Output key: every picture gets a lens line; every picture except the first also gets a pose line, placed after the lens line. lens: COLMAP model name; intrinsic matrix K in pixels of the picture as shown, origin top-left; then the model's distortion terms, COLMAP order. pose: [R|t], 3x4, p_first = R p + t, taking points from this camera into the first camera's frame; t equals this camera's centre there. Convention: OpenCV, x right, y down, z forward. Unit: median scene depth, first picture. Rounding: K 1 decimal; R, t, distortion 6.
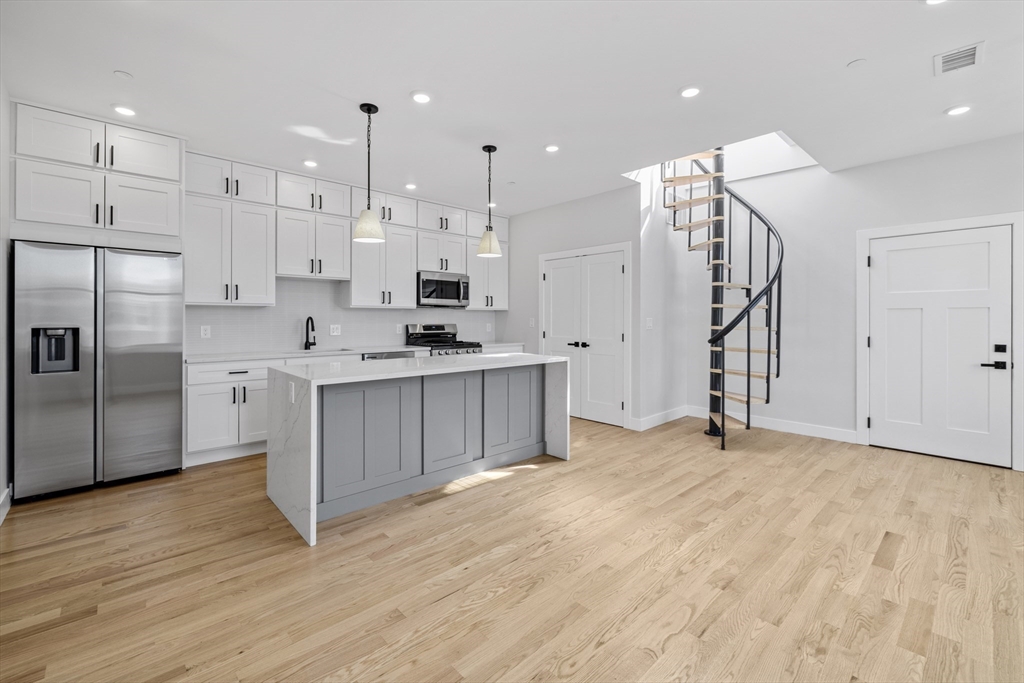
lens RADIAL K [[432.2, 0, 493.0], [0, 432.2, 336.6], [0, 0, 1]] dist [0.002391, 0.000586]
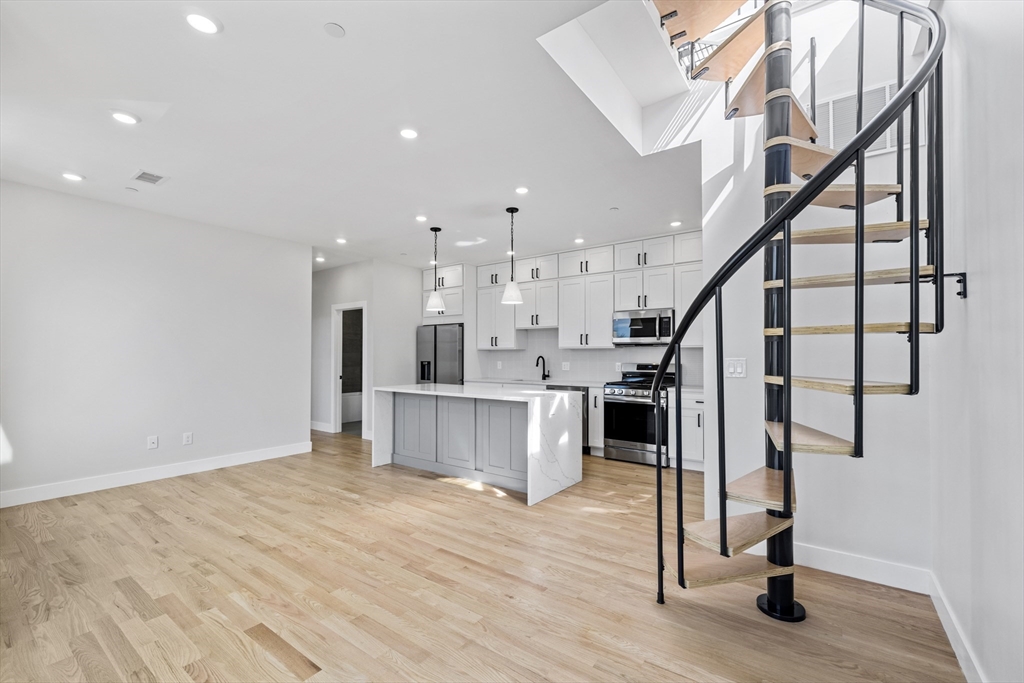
lens RADIAL K [[433.8, 0, 523.0], [0, 433.8, 360.7], [0, 0, 1]] dist [-0.001099, -0.000122]
pose [[0.223322, 0.007332, -0.974717, 1.461674], [-0.043459, 0.999052, -0.002442, -0.040005], [0.973776, 0.042905, 0.223429, 1.014778]]
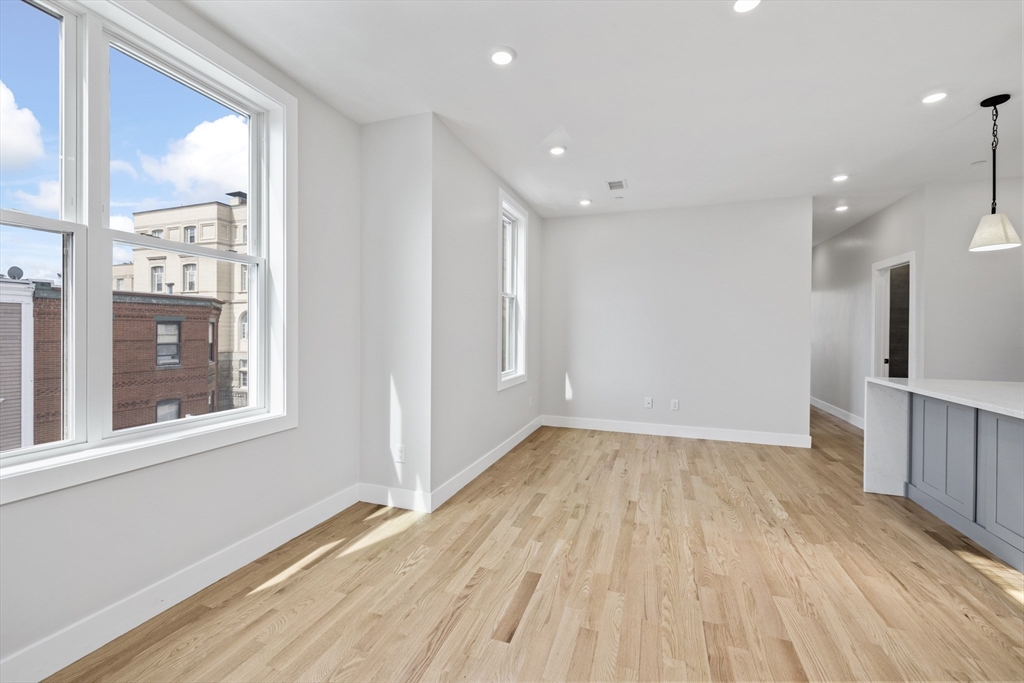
lens RADIAL K [[432.2, 0, 493.0], [0, 432.2, 336.6], [0, 0, 1]] dist [0.002391, 0.000586]
pose [[-0.884728, -0.001721, -0.466104, 1.113146], [-0.029658, 0.998175, 0.052607, -0.054188], [0.465163, 0.060367, -0.883165, 1.389072]]
